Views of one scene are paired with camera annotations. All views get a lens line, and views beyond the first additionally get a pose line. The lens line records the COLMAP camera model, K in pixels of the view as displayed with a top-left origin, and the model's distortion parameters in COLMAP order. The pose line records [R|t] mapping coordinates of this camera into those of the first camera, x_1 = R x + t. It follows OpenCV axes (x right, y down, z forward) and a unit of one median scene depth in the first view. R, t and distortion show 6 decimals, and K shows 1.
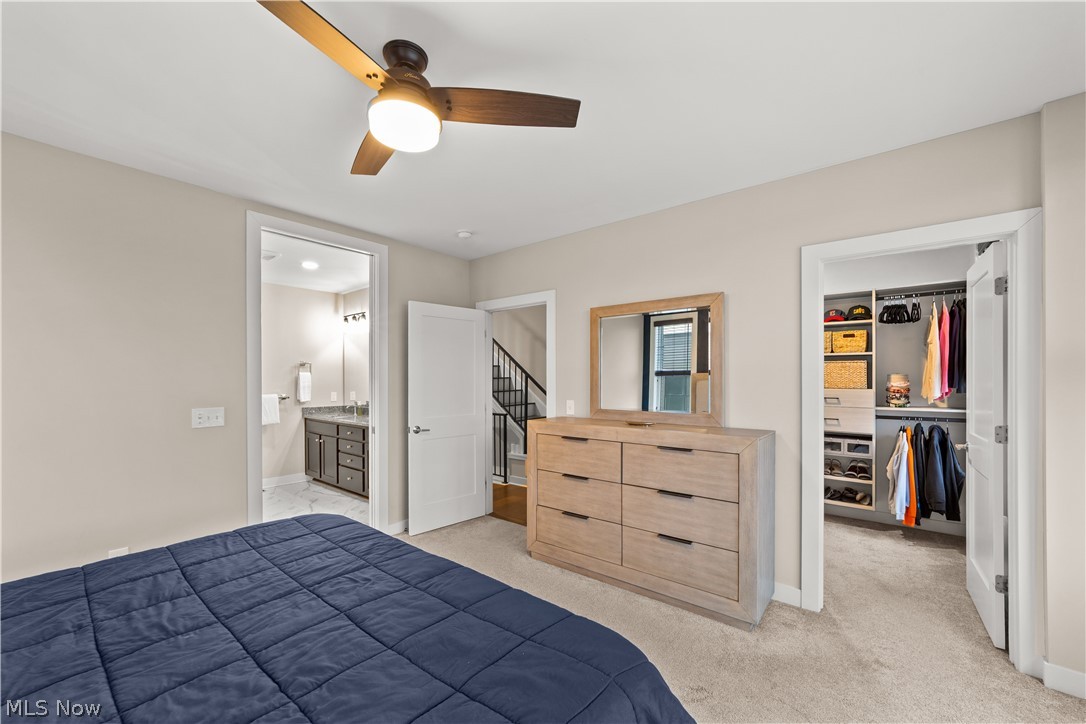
lens RADIAL K [[423.1, 0, 533.4], [0, 423.1, 378.6], [0, 0, 1]] dist [-0.001633, 0.000182]
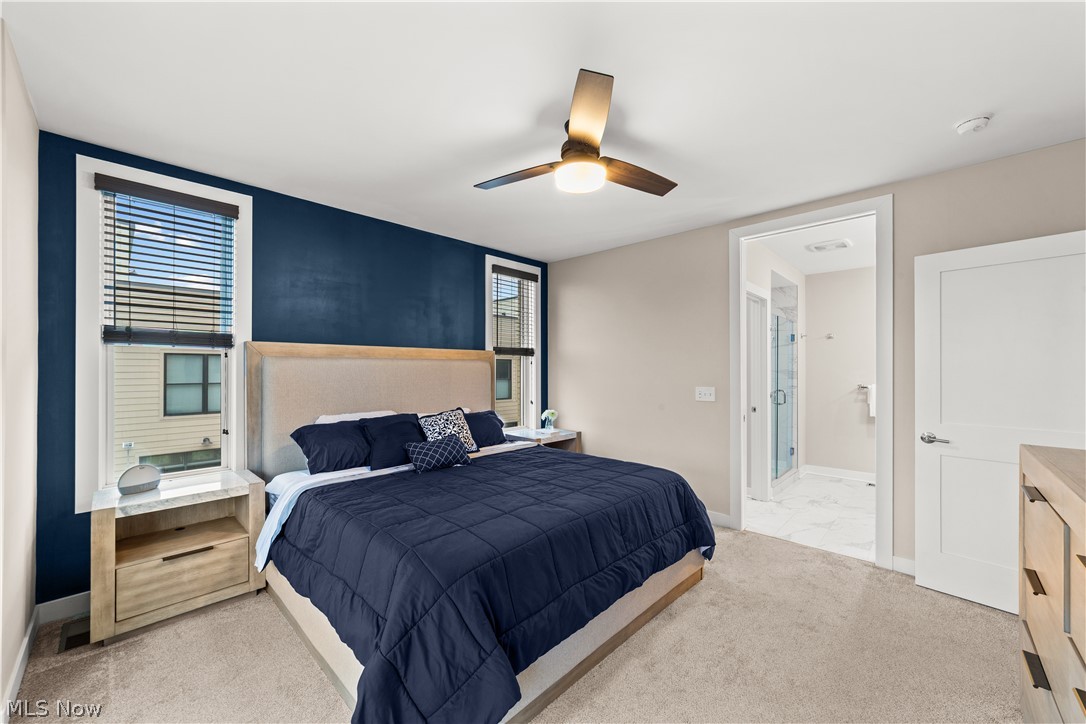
lens RADIAL K [[423.1, 0, 548.2], [0, 423.1, 367.7], [0, 0, 1]] dist [-0.001633, 0.000182]
pose [[-0.043069, -0.003048, -0.999067, 0.295924], [-0.003415, 0.999990, -0.002904, 0.006190], [0.999066, 0.003286, -0.043079, 0.267005]]
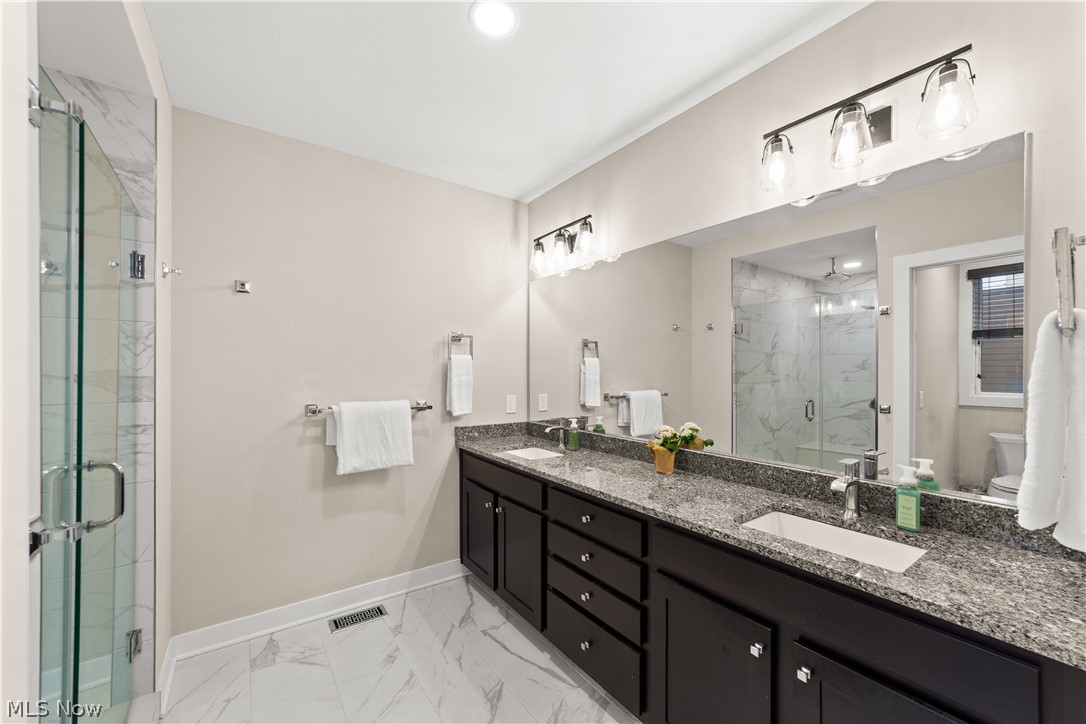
lens RADIAL K [[423.1, 0, 544.9], [0, 423.1, 371.4], [0, 0, 1]] dist [-0.001633, 0.000182]
pose [[0.970443, 0.005760, -0.241261, -0.335302], [-0.006119, 0.999981, -0.000742, 0.004524], [0.241252, 0.002197, 0.970460, 0.562143]]
